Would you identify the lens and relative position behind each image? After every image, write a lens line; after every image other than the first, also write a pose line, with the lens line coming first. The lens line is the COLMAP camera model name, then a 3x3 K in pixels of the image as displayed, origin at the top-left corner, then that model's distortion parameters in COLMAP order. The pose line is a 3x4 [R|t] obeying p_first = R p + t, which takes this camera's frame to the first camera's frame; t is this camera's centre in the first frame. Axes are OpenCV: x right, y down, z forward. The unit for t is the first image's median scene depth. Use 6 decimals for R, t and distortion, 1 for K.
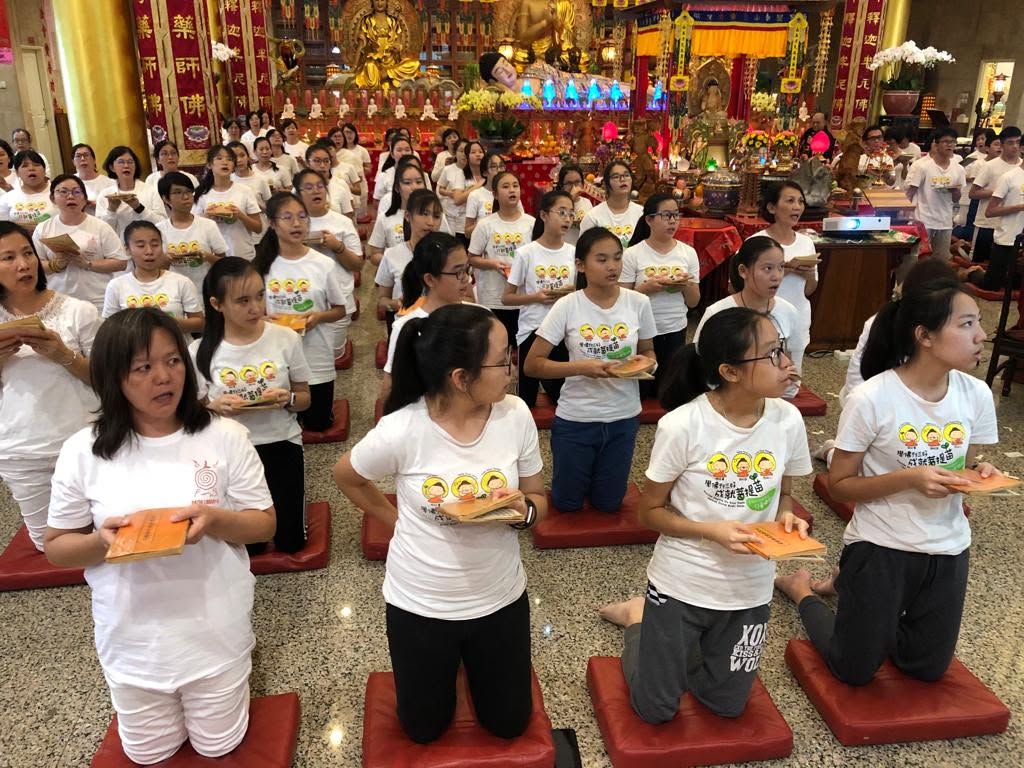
lens RADIAL K [[821.4, 0, 516.6], [0, 821.4, 379.4], [0, 0, 1]] dist [0.004036, -0.000952]
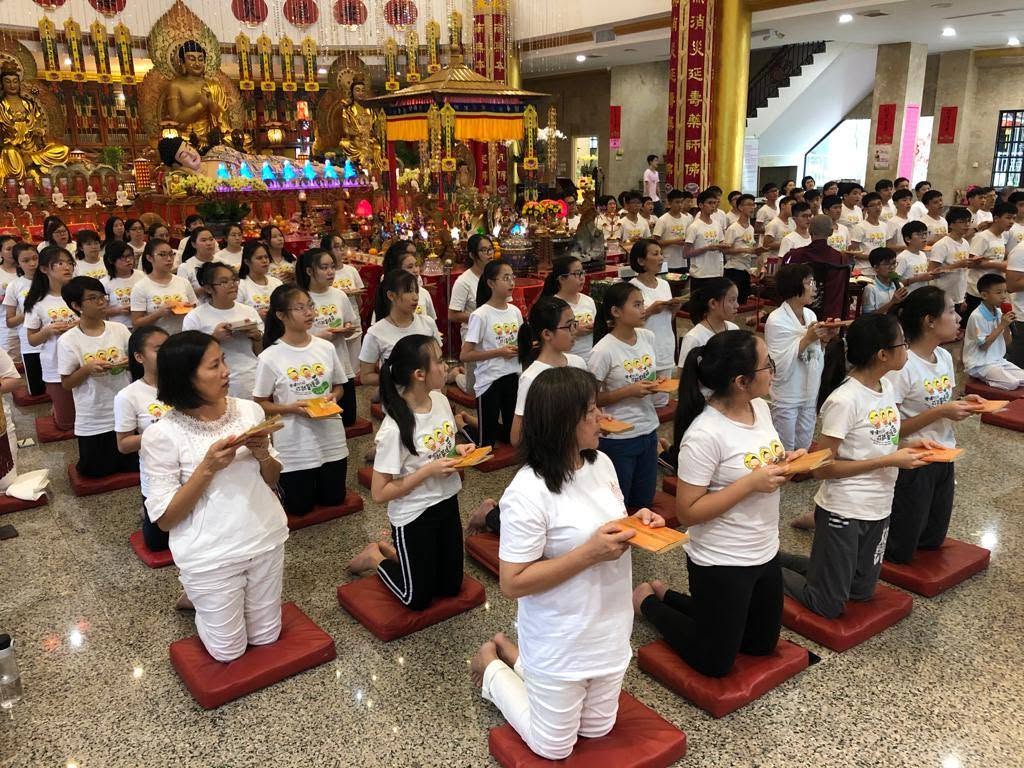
lens RADIAL K [[821.4, 0, 516.6], [0, 821.4, 379.4], [0, 0, 1]] dist [0.004036, -0.000952]
pose [[0.884668, -0.146227, 0.442697, -0.139892], [0.181994, 0.982520, -0.039154, -0.004127], [-0.429233, 0.115207, 0.895816, -0.011171]]
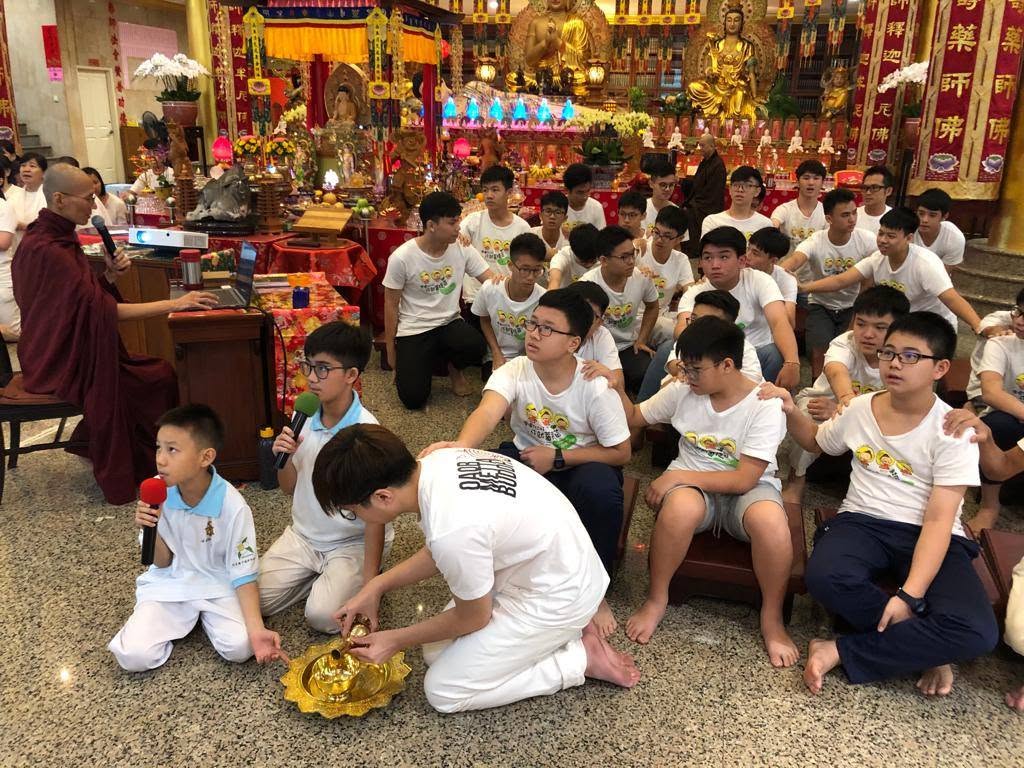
lens RADIAL K [[830.0, 0, 512.0], [0, 830.0, 384.0], [0, 0, 1]] dist [0.003989, 0.006737]
pose [[0.929386, 0.127565, -0.346366, 0.437725], [-0.140527, 0.989998, -0.012457, -0.030987], [0.341313, 0.060252, 0.938017, 0.129060]]
